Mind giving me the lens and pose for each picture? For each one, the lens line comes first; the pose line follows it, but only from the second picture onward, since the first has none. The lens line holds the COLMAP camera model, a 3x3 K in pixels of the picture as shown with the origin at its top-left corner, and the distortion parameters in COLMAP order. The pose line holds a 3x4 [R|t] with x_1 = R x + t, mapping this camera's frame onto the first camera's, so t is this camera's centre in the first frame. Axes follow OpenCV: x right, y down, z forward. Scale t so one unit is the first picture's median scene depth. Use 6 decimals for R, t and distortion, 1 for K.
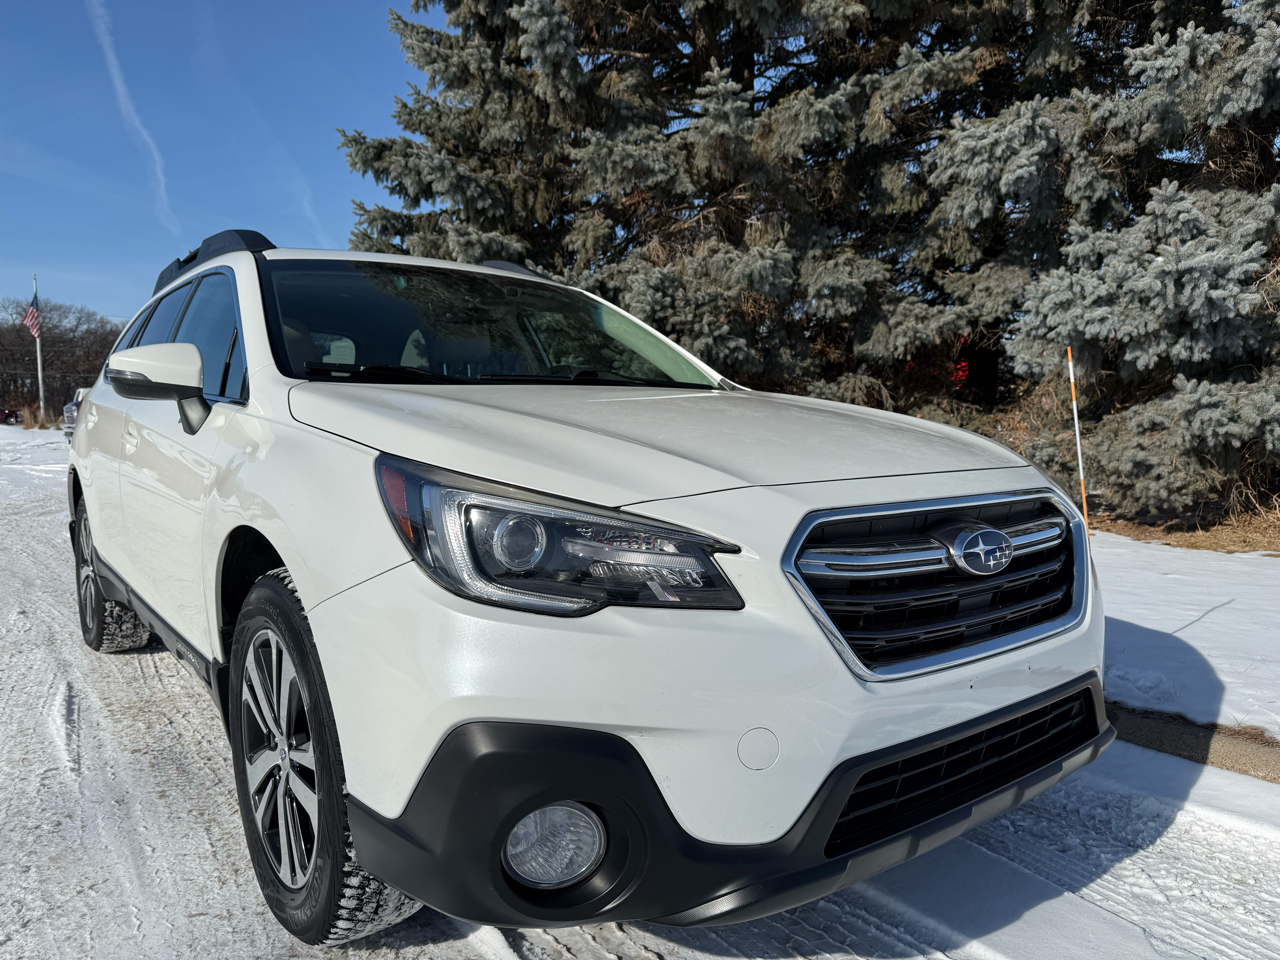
lens RADIAL K [[900.1, 0, 638.6], [0, 900.1, 487.0], [0, 0, 1]] dist [0.019620, -0.024514]
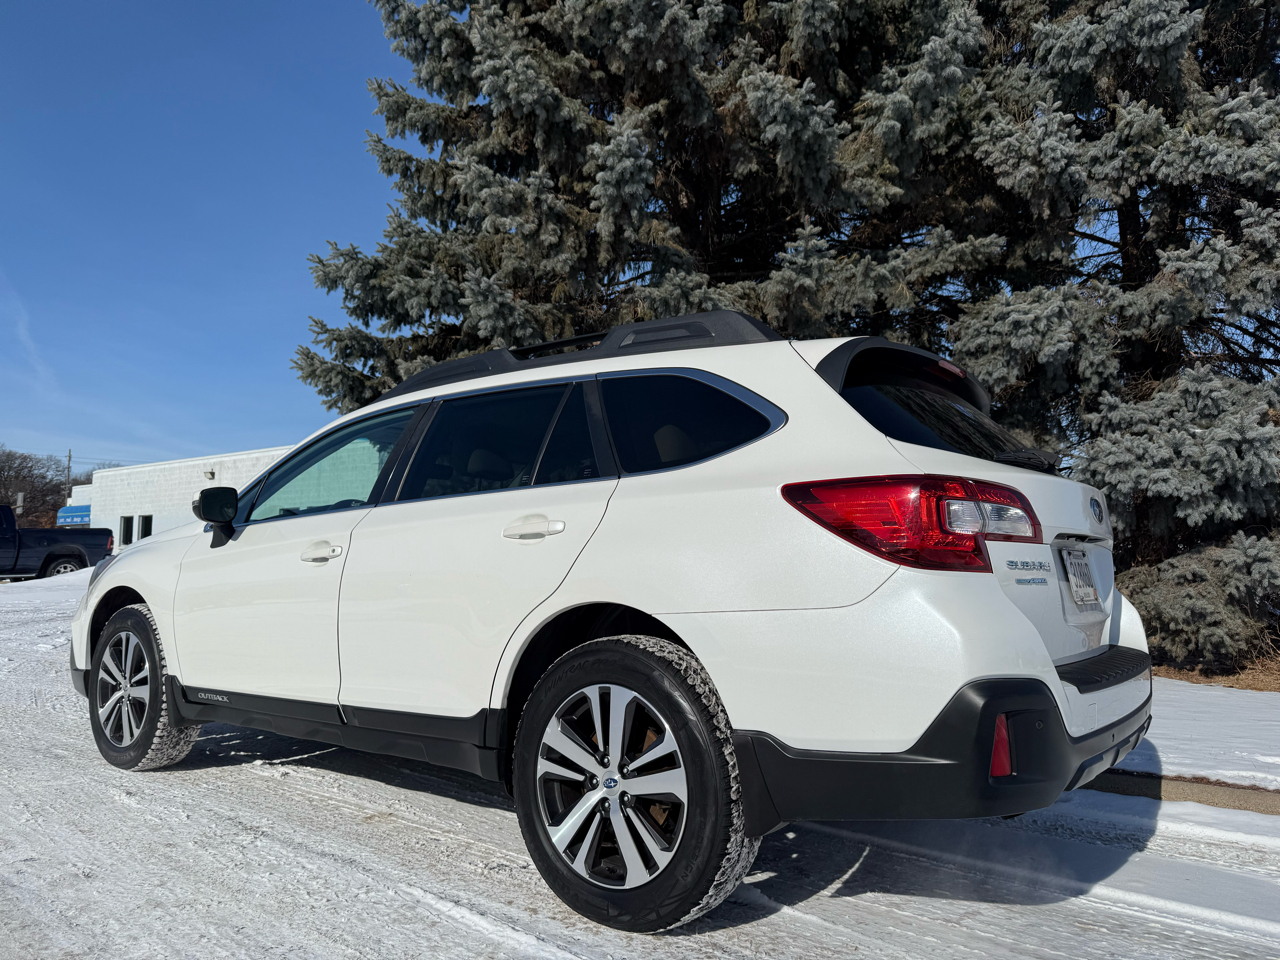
lens RADIAL K [[900.1, 0, 636.6], [0, 900.1, 495.3], [0, 0, 1]] dist [0.019620, -0.024514]
pose [[0.966125, 0.043304, 0.254416, -0.340639], [-0.002711, 0.987470, -0.157782, 0.008694], [-0.258060, 0.151747, 0.954137, 0.099189]]
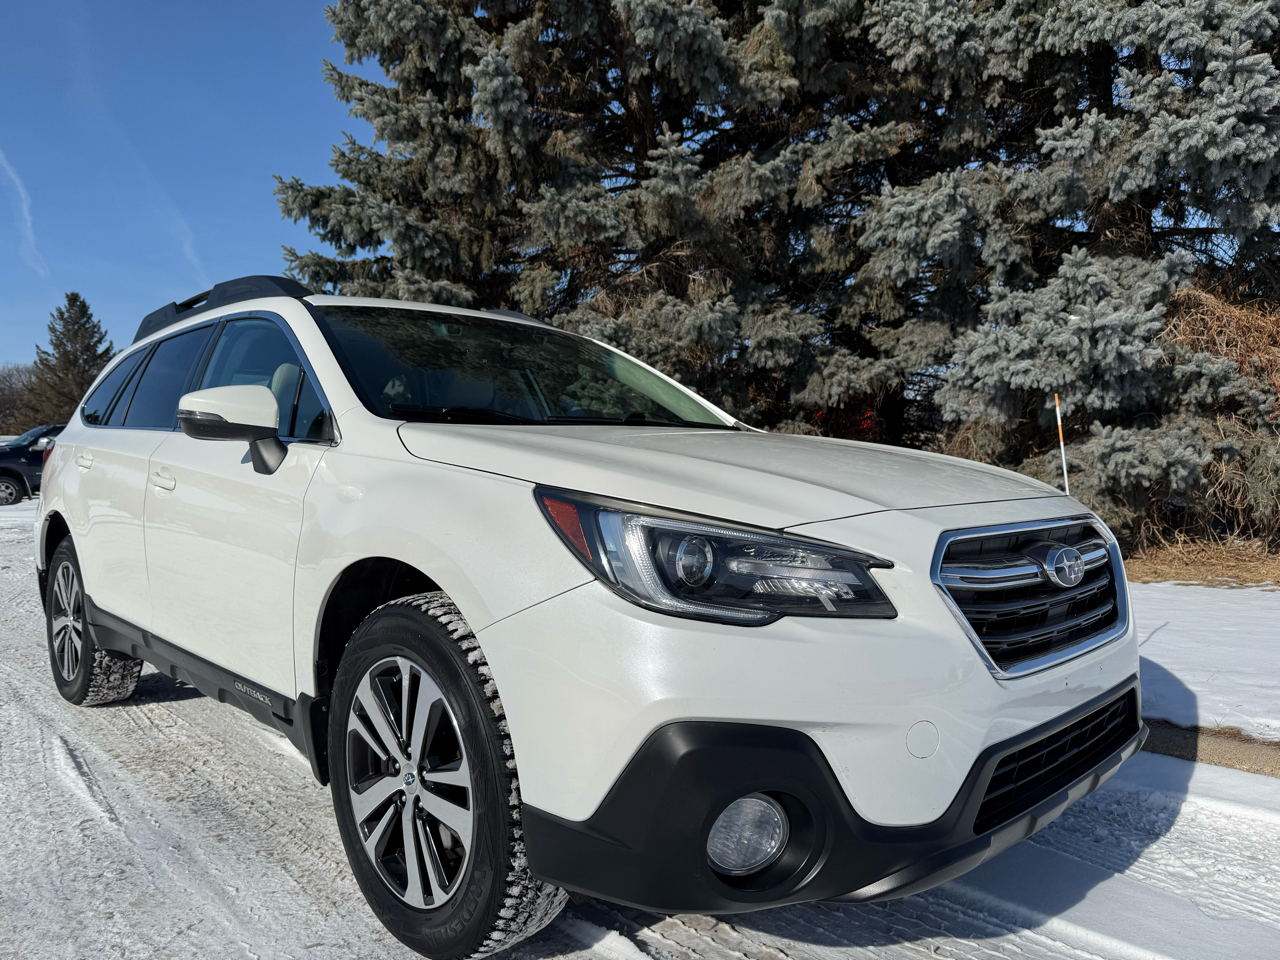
lens RADIAL K [[900.1, 0, 641.9], [0, 900.1, 488.6], [0, 0, 1]] dist [0.019620, -0.024514]
pose [[0.993228, -0.007006, 0.115973, -0.066000], [0.013016, 0.998606, -0.051147, 0.005464], [-0.115453, 0.052310, 0.991935, -0.019942]]
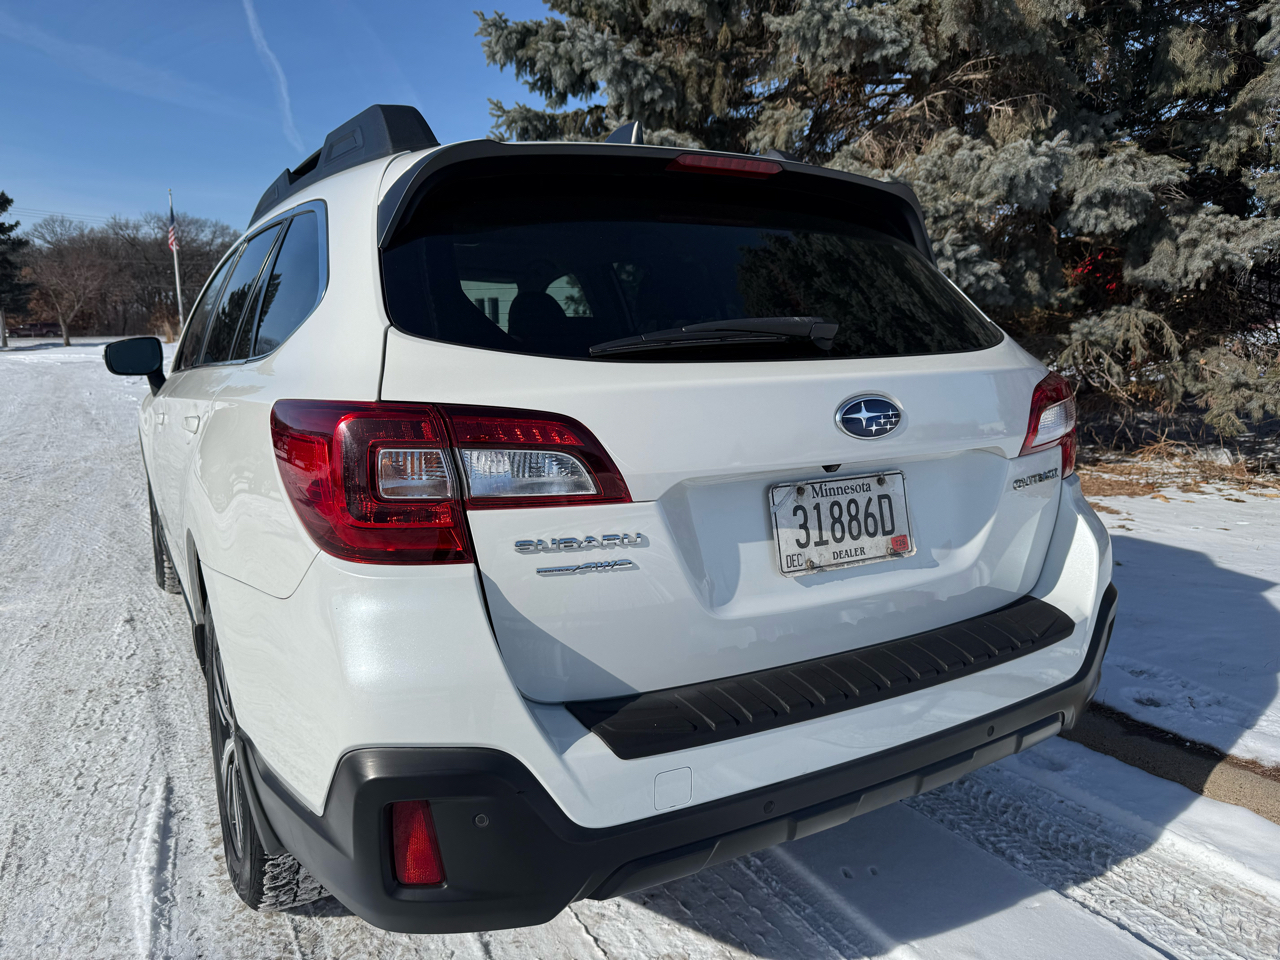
lens RADIAL K [[900.1, 0, 636.9], [0, 900.1, 485.1], [0, 0, 1]] dist [0.019620, -0.024514]
pose [[0.992231, 0.023166, -0.122237, -0.091330], [-0.011457, 0.995351, 0.095633, -0.047780], [0.123884, -0.093490, 0.987883, 0.184346]]
